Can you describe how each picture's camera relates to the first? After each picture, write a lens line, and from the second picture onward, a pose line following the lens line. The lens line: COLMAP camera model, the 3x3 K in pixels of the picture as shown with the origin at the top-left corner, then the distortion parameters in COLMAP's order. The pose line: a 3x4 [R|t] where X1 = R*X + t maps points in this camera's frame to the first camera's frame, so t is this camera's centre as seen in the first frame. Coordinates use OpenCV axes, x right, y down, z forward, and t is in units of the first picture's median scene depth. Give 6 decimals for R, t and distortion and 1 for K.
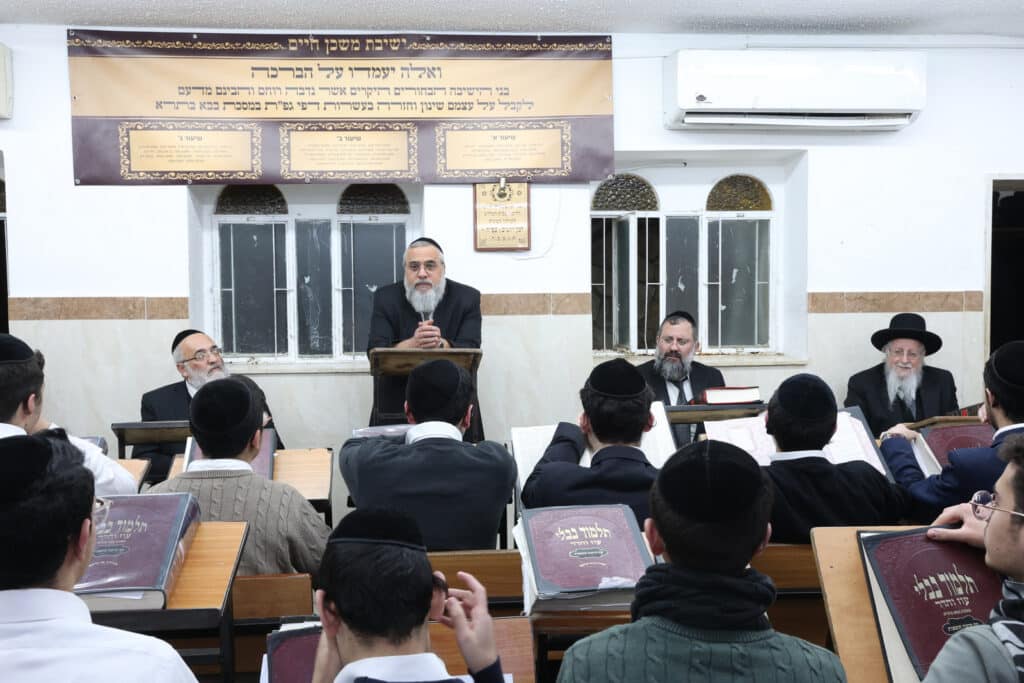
lens RADIAL K [[1134.6, 0, 507.5], [0, 1134.6, 350.4], [0, 0, 1]] dist [0.058561, 0.000000]
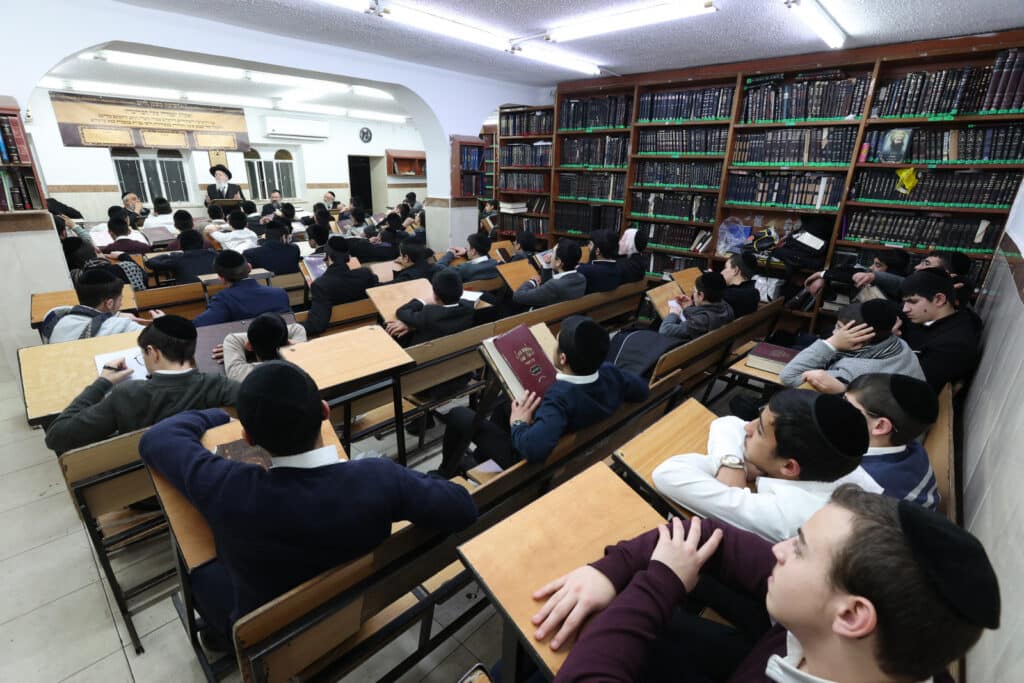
lens RADIAL K [[476.1, 0, 502.3], [0, 476.1, 348.8], [0, 0, 1]] dist [0.002800, 0.001274]
pose [[0.759551, -0.213121, 0.614541, -0.384451], [0.026892, 0.954280, 0.297703, 0.024423], [-0.649891, -0.209595, 0.730556, -0.817816]]
